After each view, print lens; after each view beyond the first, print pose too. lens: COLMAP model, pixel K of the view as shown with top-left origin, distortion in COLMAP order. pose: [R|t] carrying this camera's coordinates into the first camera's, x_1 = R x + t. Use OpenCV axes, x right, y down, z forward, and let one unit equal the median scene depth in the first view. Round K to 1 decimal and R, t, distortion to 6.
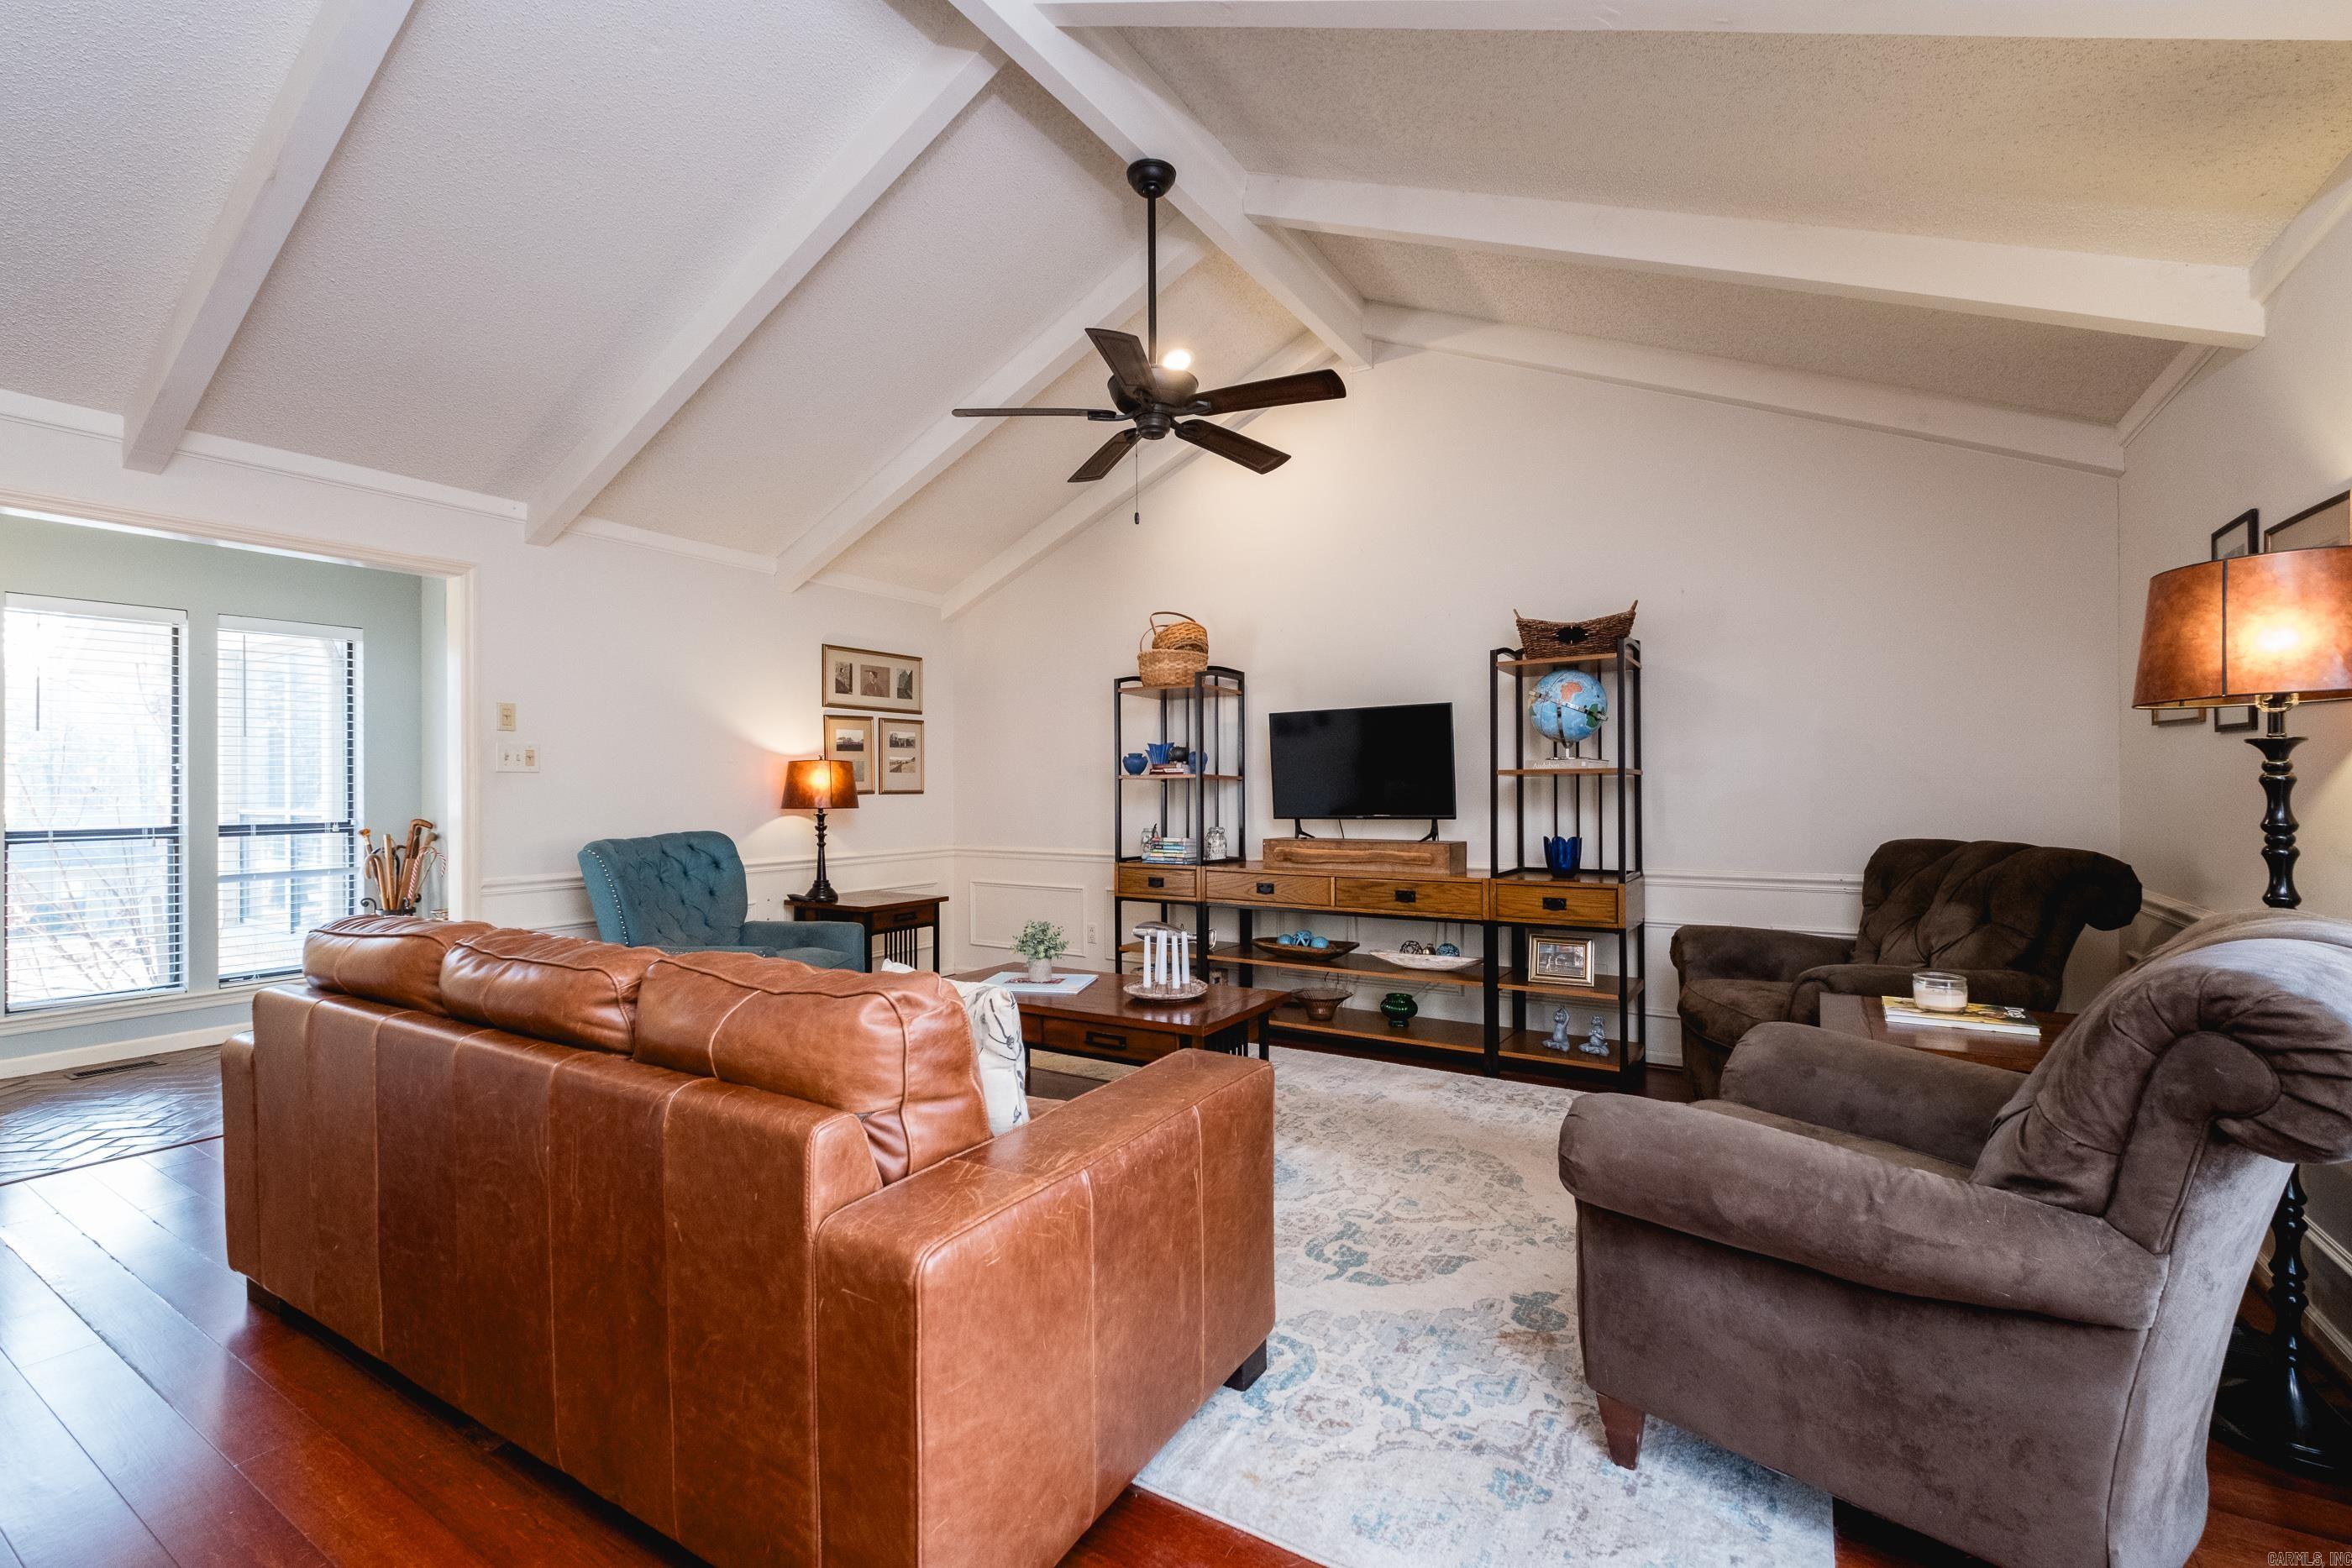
lens RADIAL K [[1016.4, 0, 1175.0], [0, 1016.4, 789.4], [0, 0, 1]] dist [-0.000573, -0.001119]
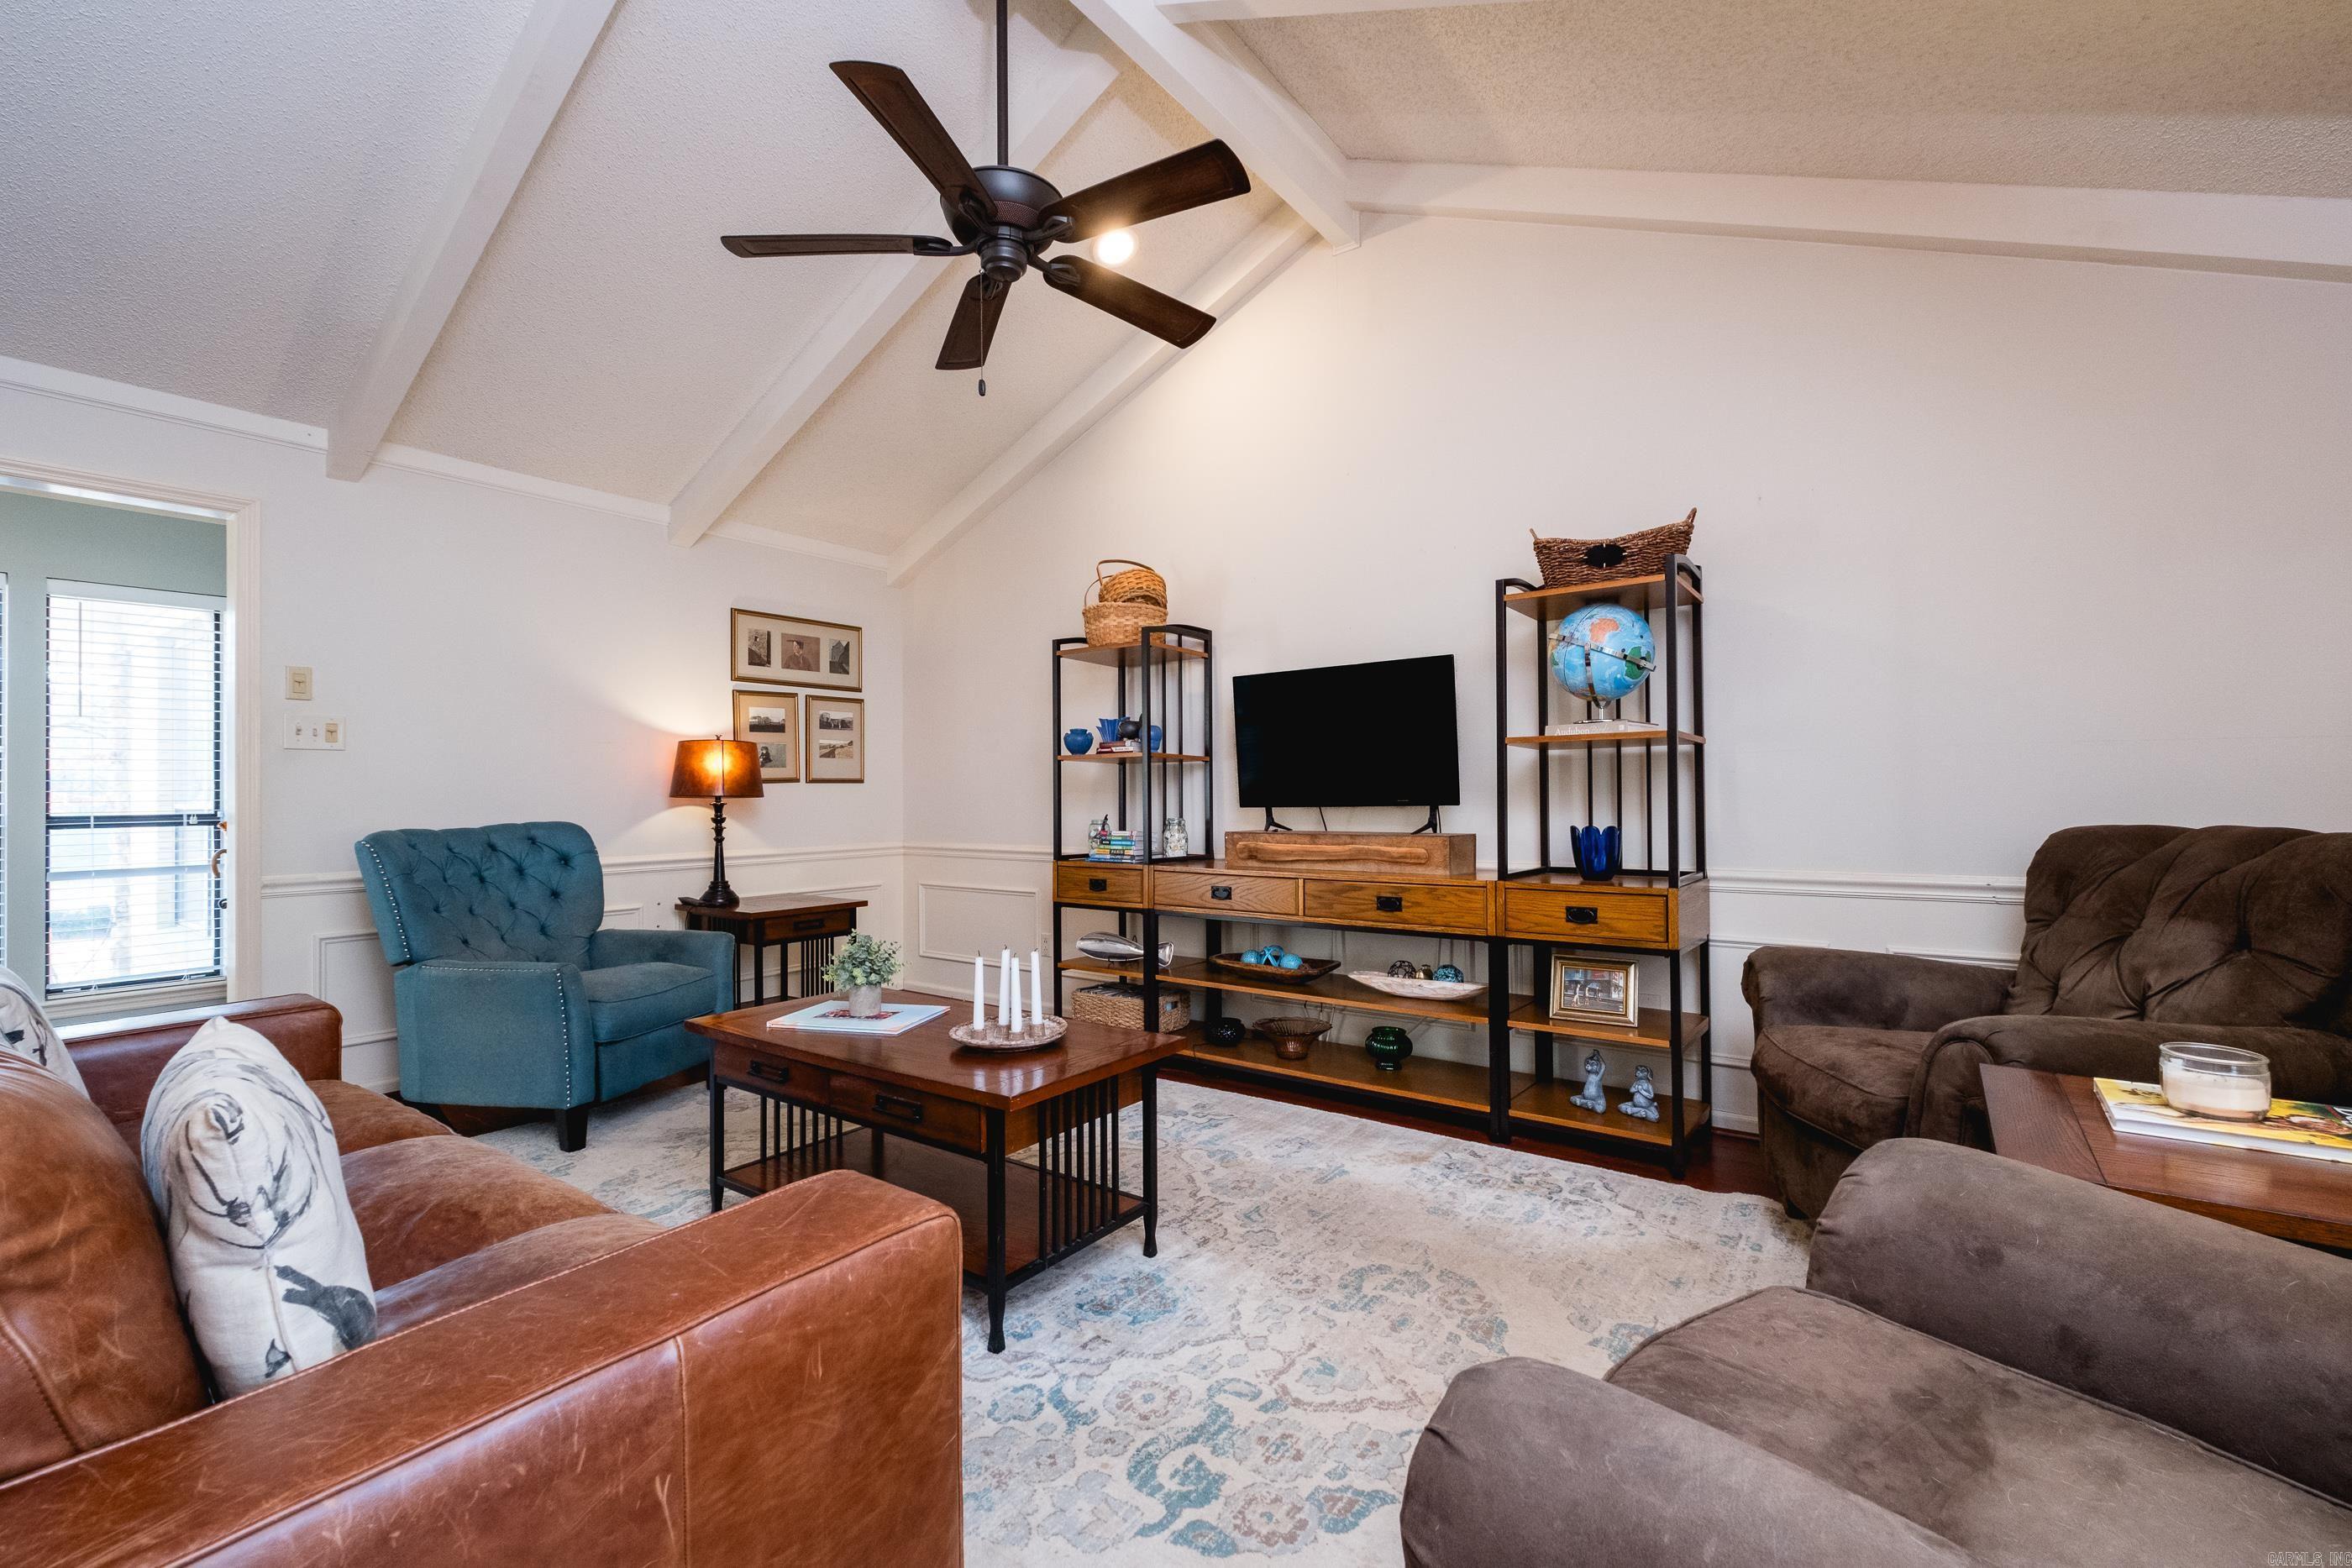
lens RADIAL K [[1016.4, 0, 1178.7], [0, 1016.4, 790.0], [0, 0, 1]] dist [-0.000573, -0.001119]
pose [[0.997632, -0.002677, -0.068730, 0.124639], [0.002382, 0.999988, -0.004376, 0.022501], [0.068741, 0.004202, 0.997626, 0.227085]]
